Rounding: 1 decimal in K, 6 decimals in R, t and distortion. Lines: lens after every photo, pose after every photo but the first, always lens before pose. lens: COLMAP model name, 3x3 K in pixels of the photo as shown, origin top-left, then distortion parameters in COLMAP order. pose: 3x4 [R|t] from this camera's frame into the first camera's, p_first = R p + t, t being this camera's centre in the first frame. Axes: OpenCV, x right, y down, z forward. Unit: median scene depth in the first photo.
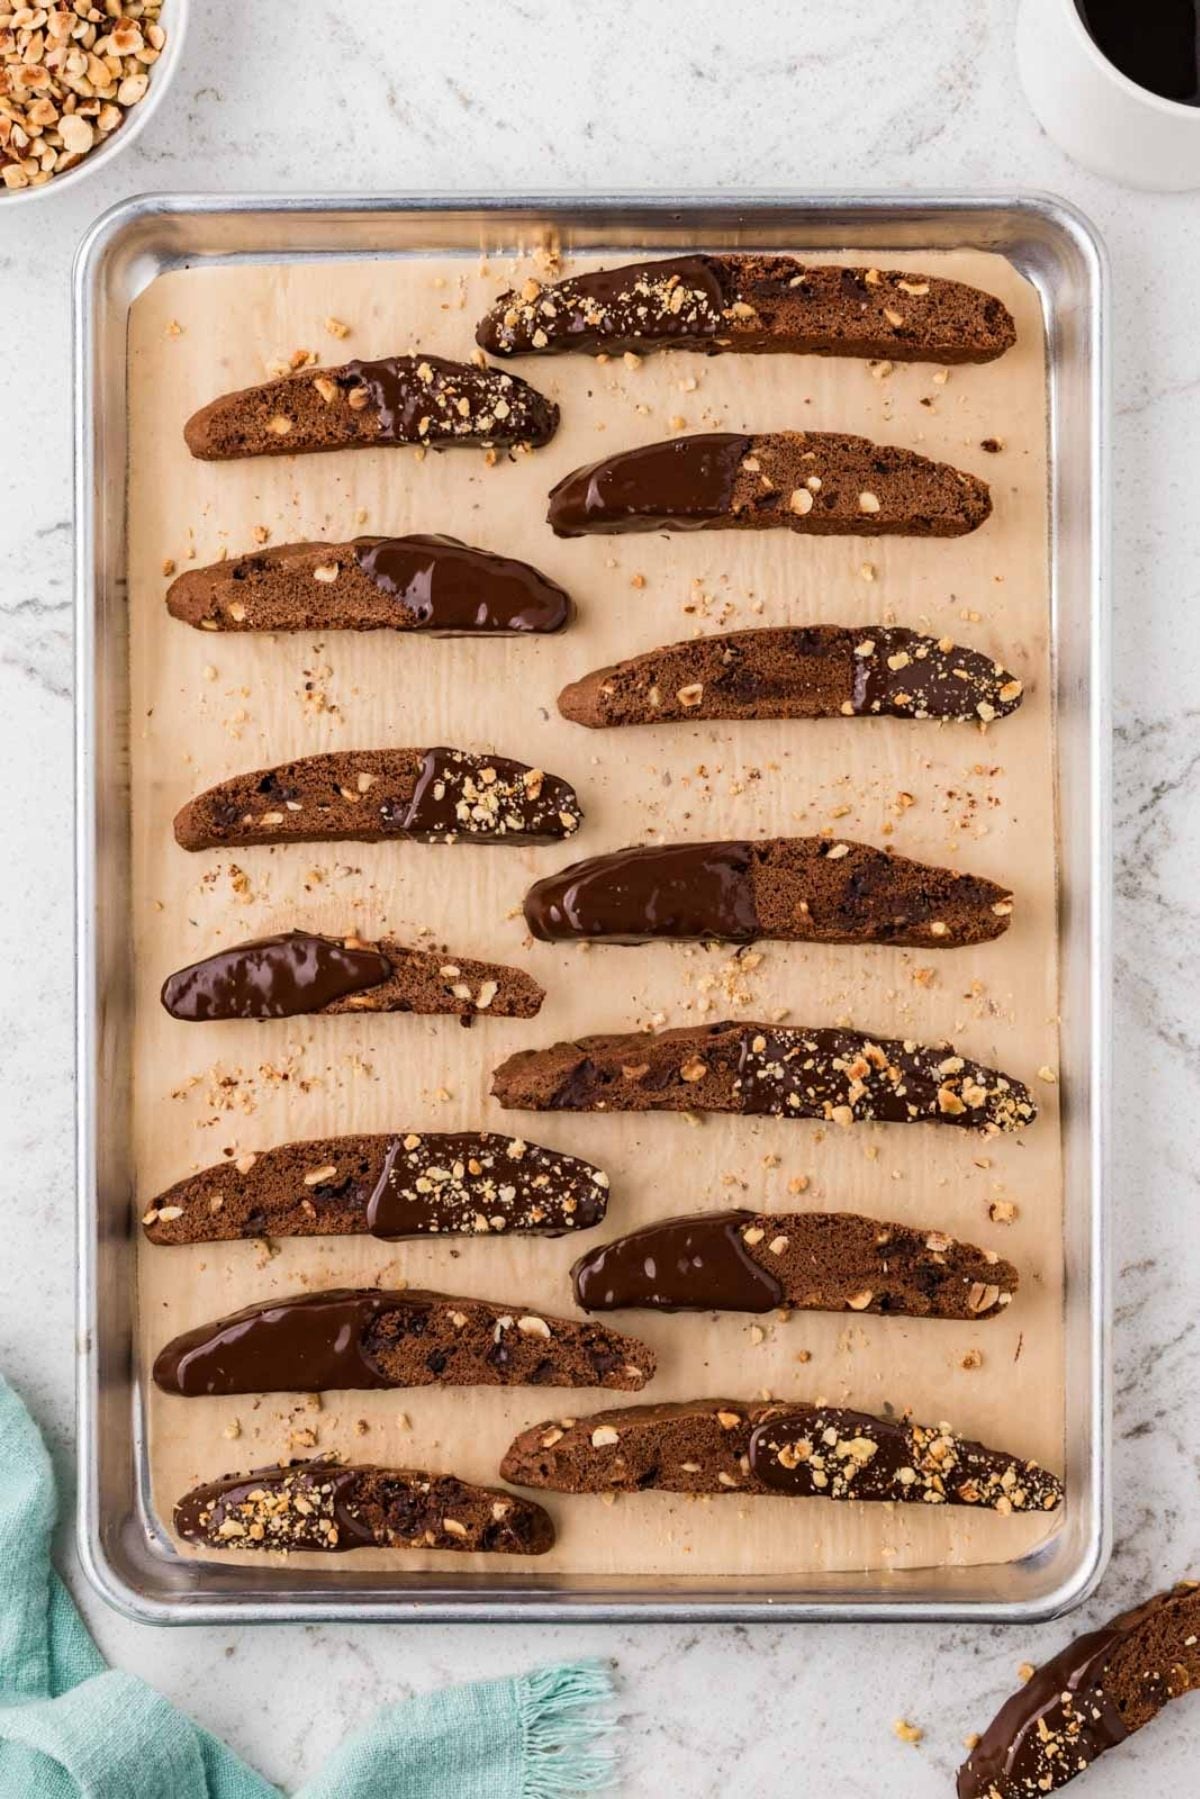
lens RADIAL K [[6561.5, 0, 600.0], [0, 6561.5, 899.5], [0, 0, 1]] dist [-0.091046, -1.754588]
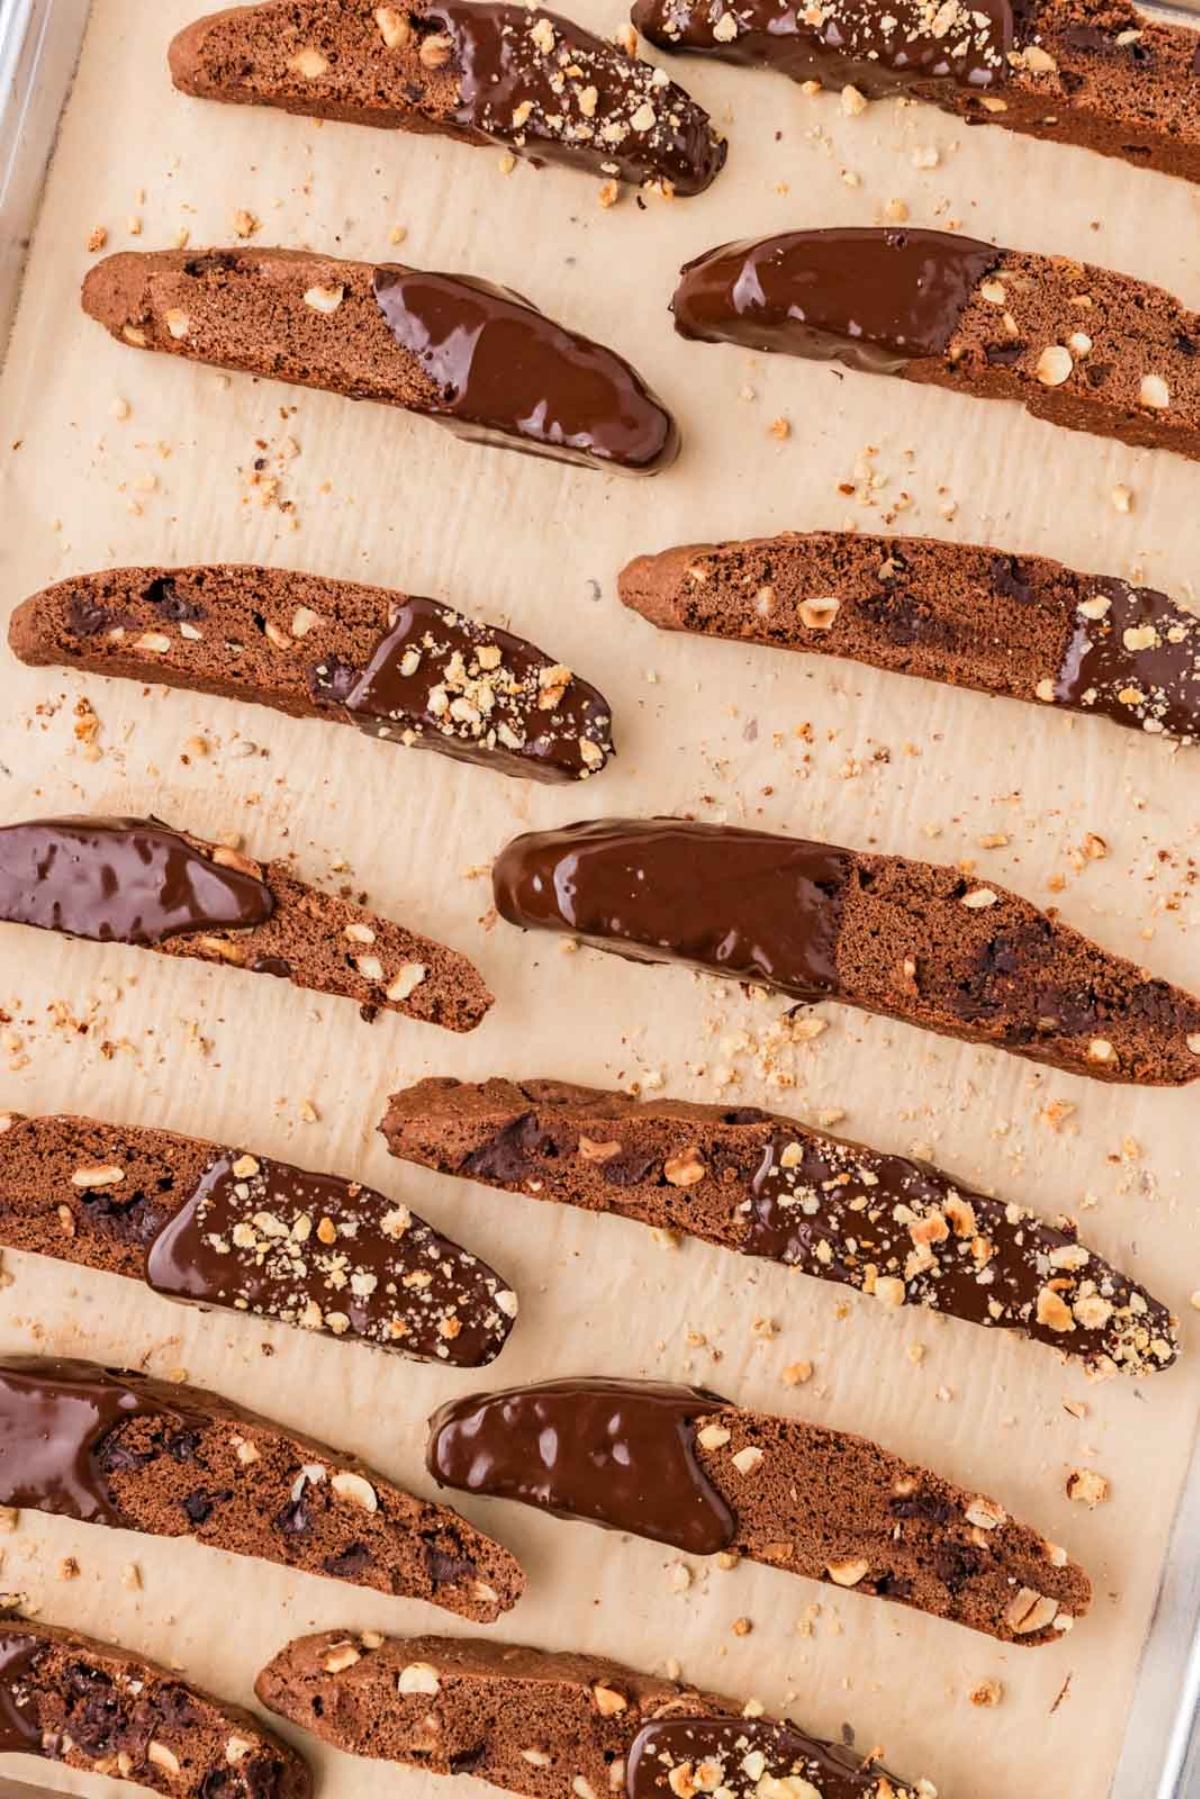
lens RADIAL K [[6561.5, 0, 600.0], [0, 6561.5, 899.5], [0, 0, 1]] dist [-0.091046, -1.754588]
pose [[0.970687, 0.240344, -0.001345, 0.000408], [-0.240341, 0.970686, 0.002086, 0.000521], [0.001807, -0.001701, 0.999997, 0.345114]]
